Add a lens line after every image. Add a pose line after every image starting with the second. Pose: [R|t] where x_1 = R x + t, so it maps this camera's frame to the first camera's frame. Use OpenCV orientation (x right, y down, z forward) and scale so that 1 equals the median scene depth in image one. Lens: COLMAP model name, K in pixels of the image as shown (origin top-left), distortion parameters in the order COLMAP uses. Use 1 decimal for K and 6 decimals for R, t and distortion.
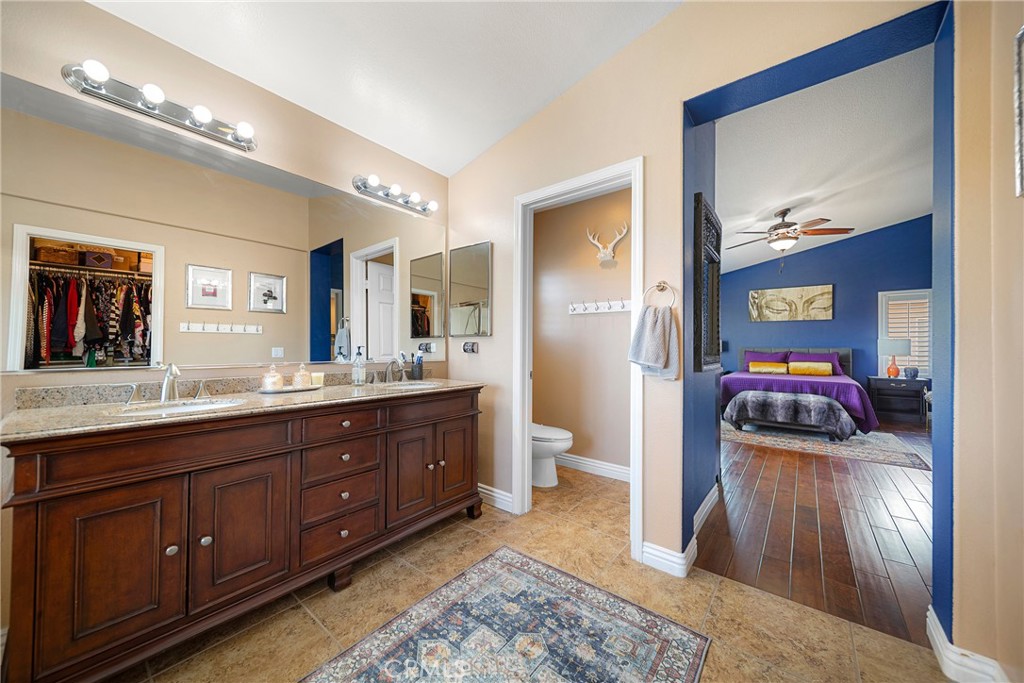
lens RADIAL K [[363.3, 0, 501.7], [0, 363.3, 345.9], [0, 0, 1]] dist [0.000100, -0.000712]
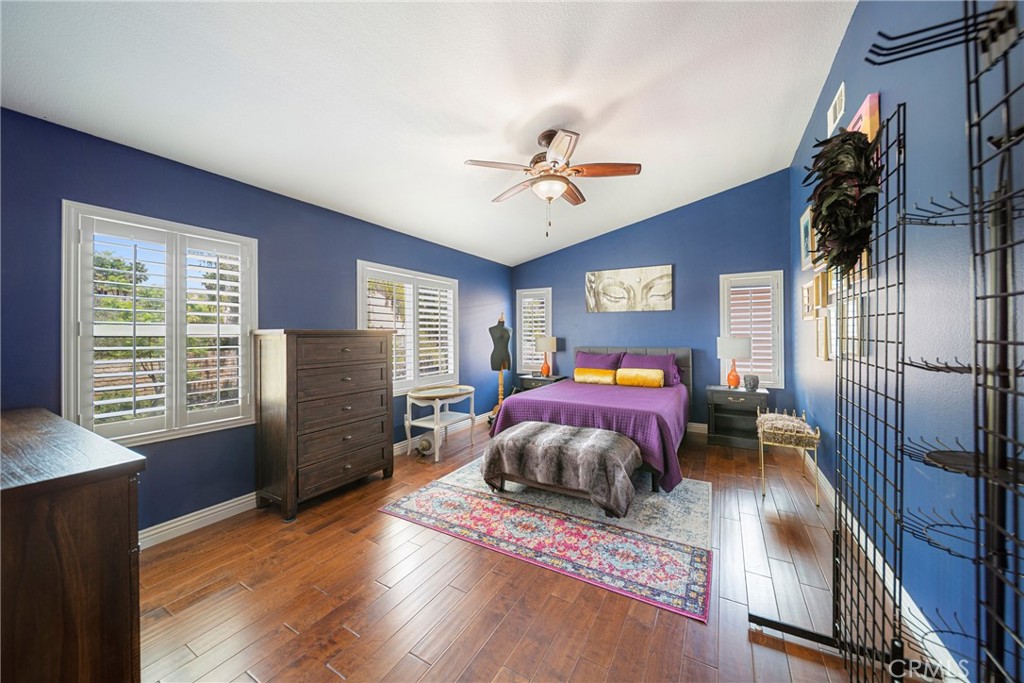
lens RADIAL K [[363.3, 0, 522.9], [0, 363.3, 334.3], [0, 0, 1]] dist [0.000100, -0.000712]
pose [[0.983816, -0.011526, 0.178811, 0.473300], [0.010695, 0.999927, 0.005611, -0.030664], [-0.178863, -0.003608, 0.983867, 0.309574]]
